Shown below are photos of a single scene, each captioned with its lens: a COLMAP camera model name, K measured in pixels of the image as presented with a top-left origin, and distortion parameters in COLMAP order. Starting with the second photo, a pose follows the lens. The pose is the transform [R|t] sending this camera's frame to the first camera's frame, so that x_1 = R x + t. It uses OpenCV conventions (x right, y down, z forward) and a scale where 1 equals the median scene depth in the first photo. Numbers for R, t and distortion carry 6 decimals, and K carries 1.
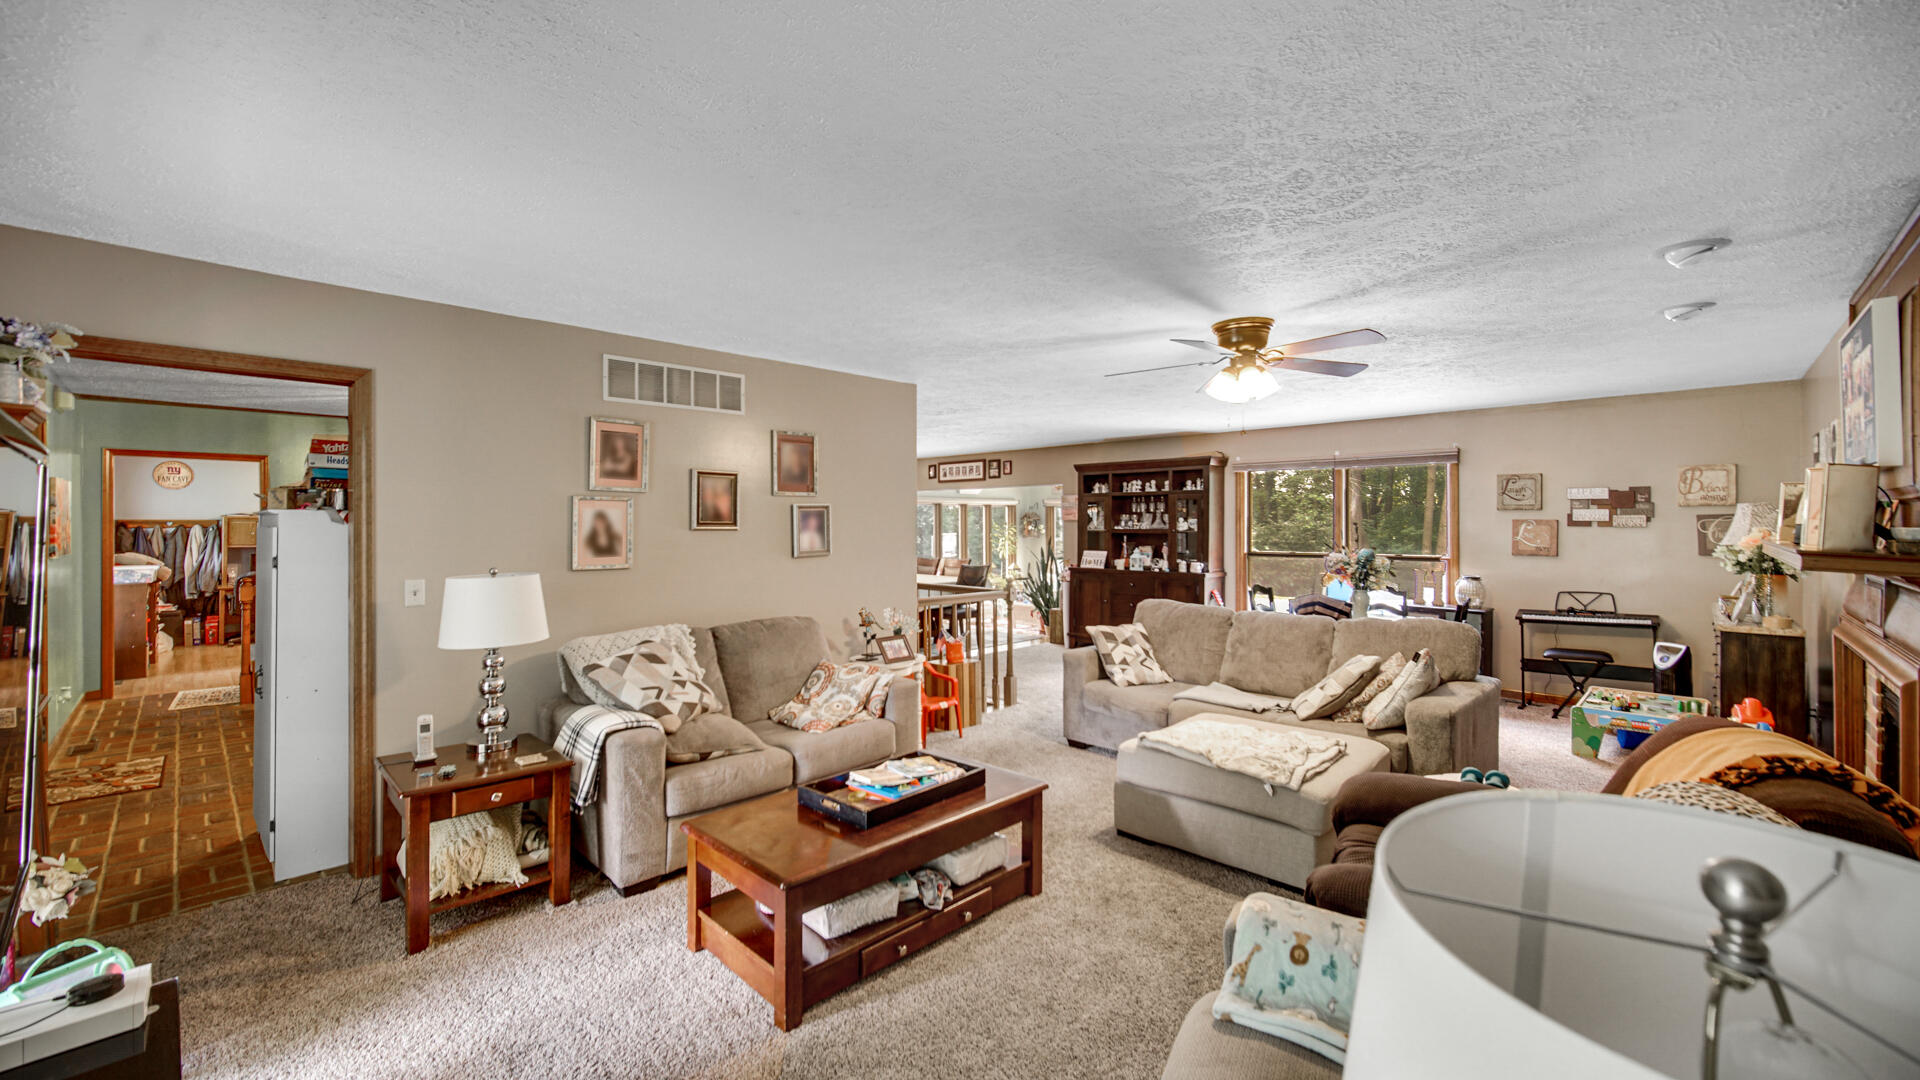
lens RADIAL K [[781.7, 0, 951.0], [0, 781.7, 524.0], [0, 0, 1]] dist [-0.001242, 0.001301]
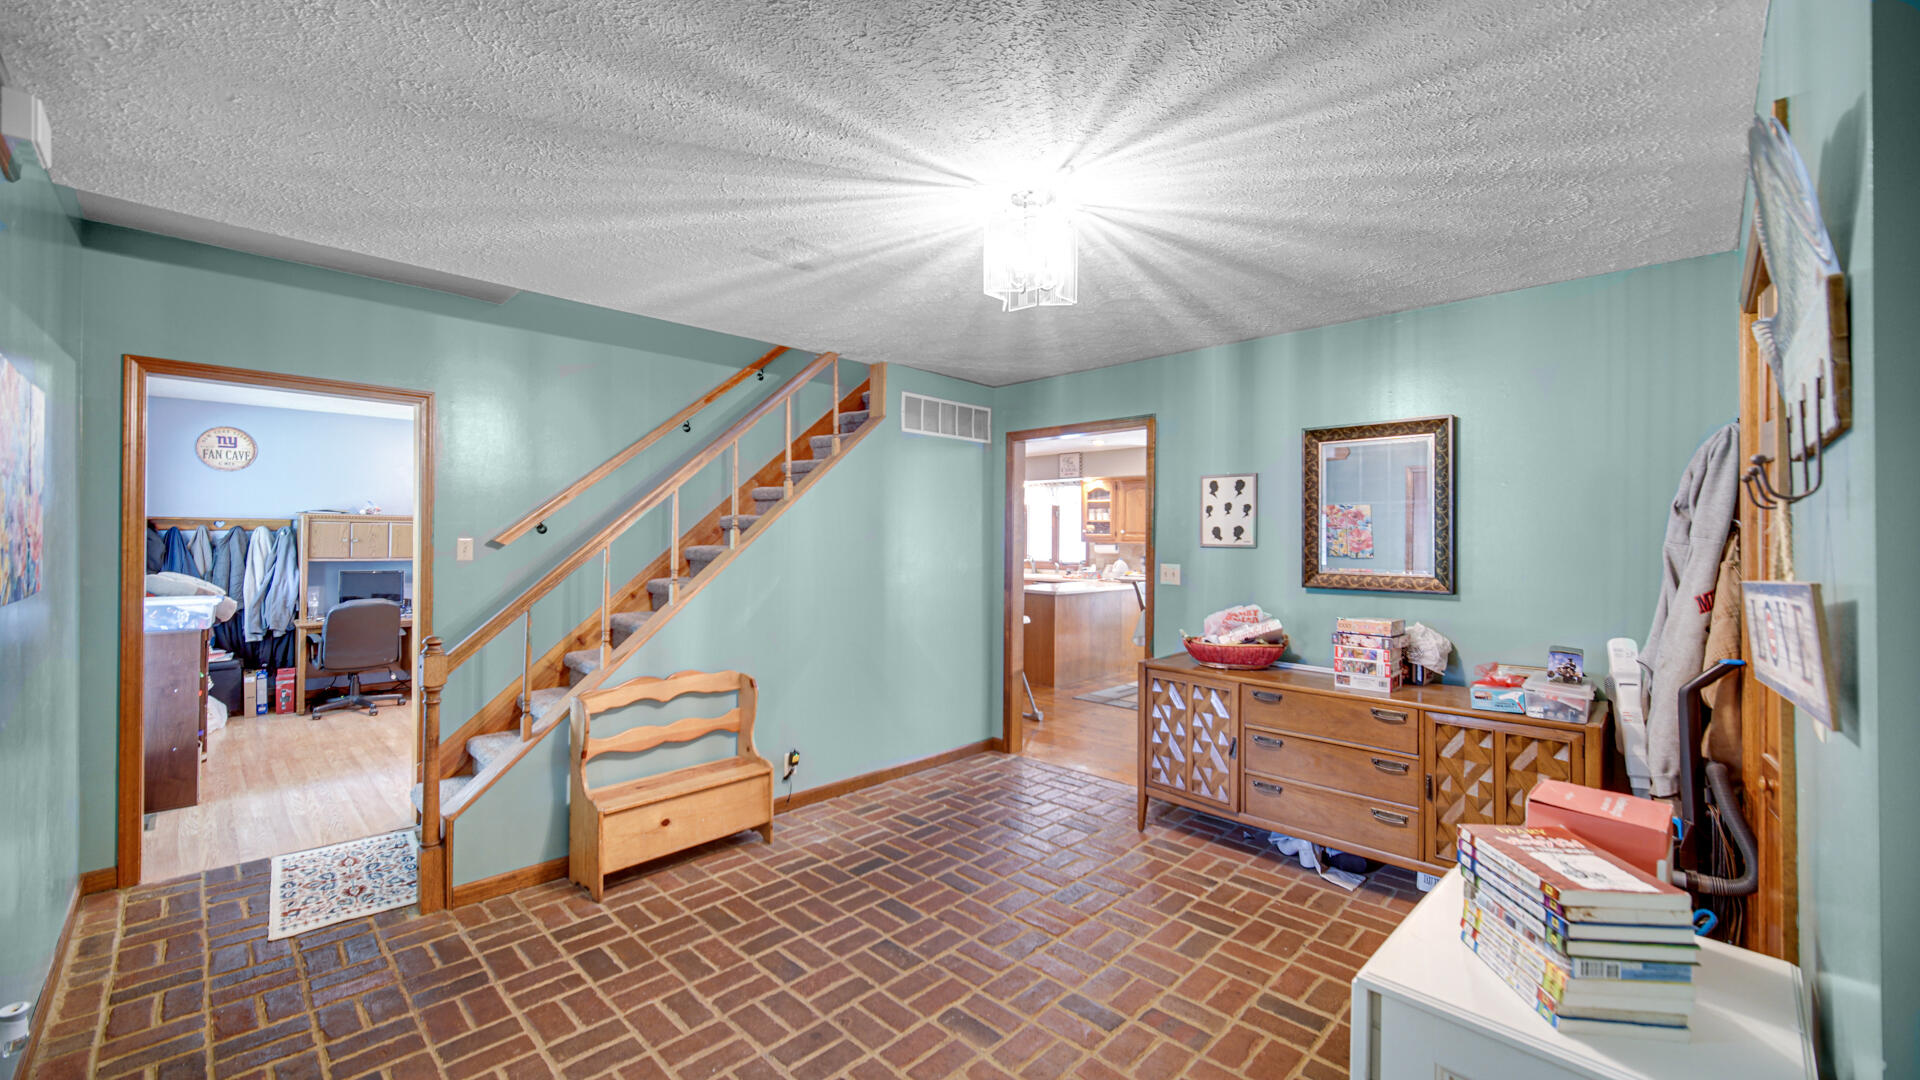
lens RADIAL K [[781.7, 0, 962.7], [0, 781.7, 536.4], [0, 0, 1]] dist [-0.001242, 0.001301]
pose [[0.999960, 0.008318, 0.003292, -0.393175], [-0.008307, 0.999961, -0.003109, 0.006757], [-0.003318, 0.003081, 0.999990, 0.356833]]
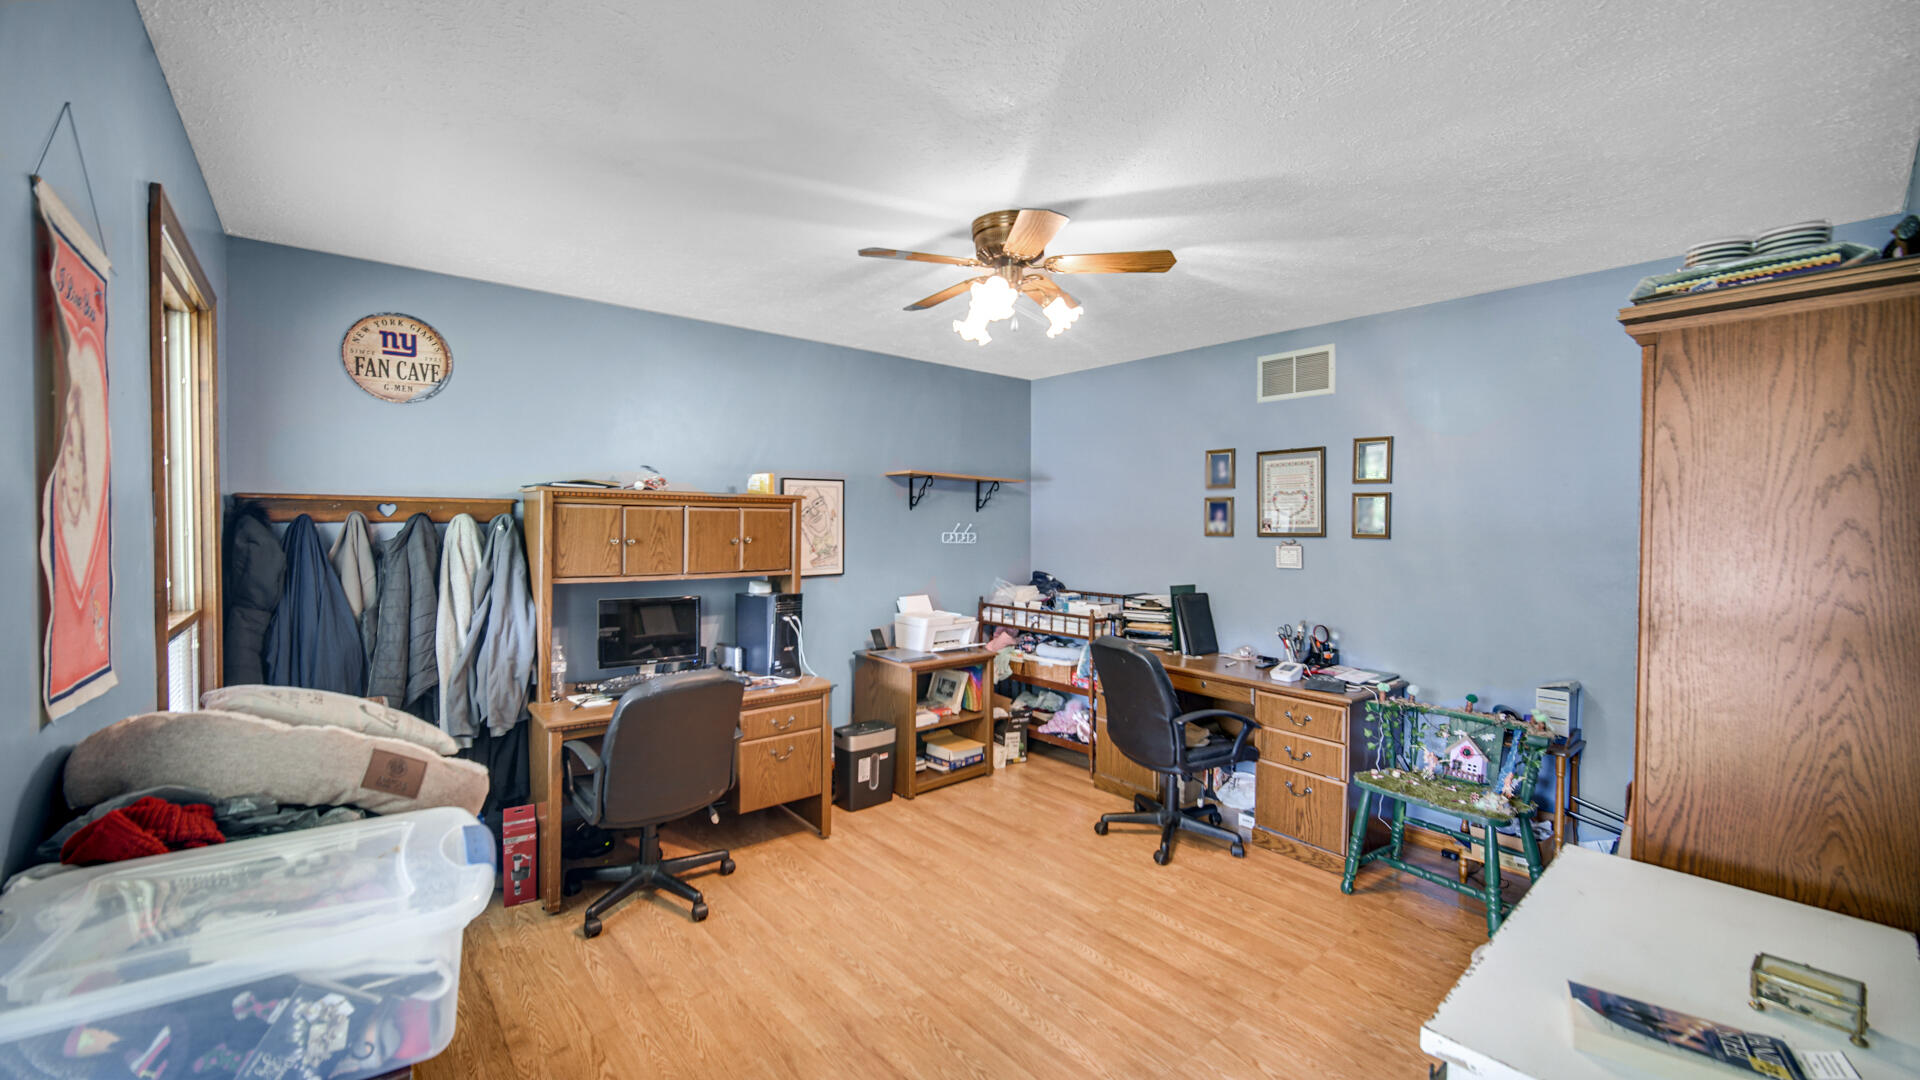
lens RADIAL K [[748.5, 0, 945.9], [0, 748.5, 538.0], [0, 0, 1]] dist [-0.001903, 0.000112]
pose [[0.995085, 0.011640, -0.098337, -0.751123], [-0.009658, 0.999741, 0.020603, 0.002888], [0.098551, -0.019552, 0.994940, 0.726214]]
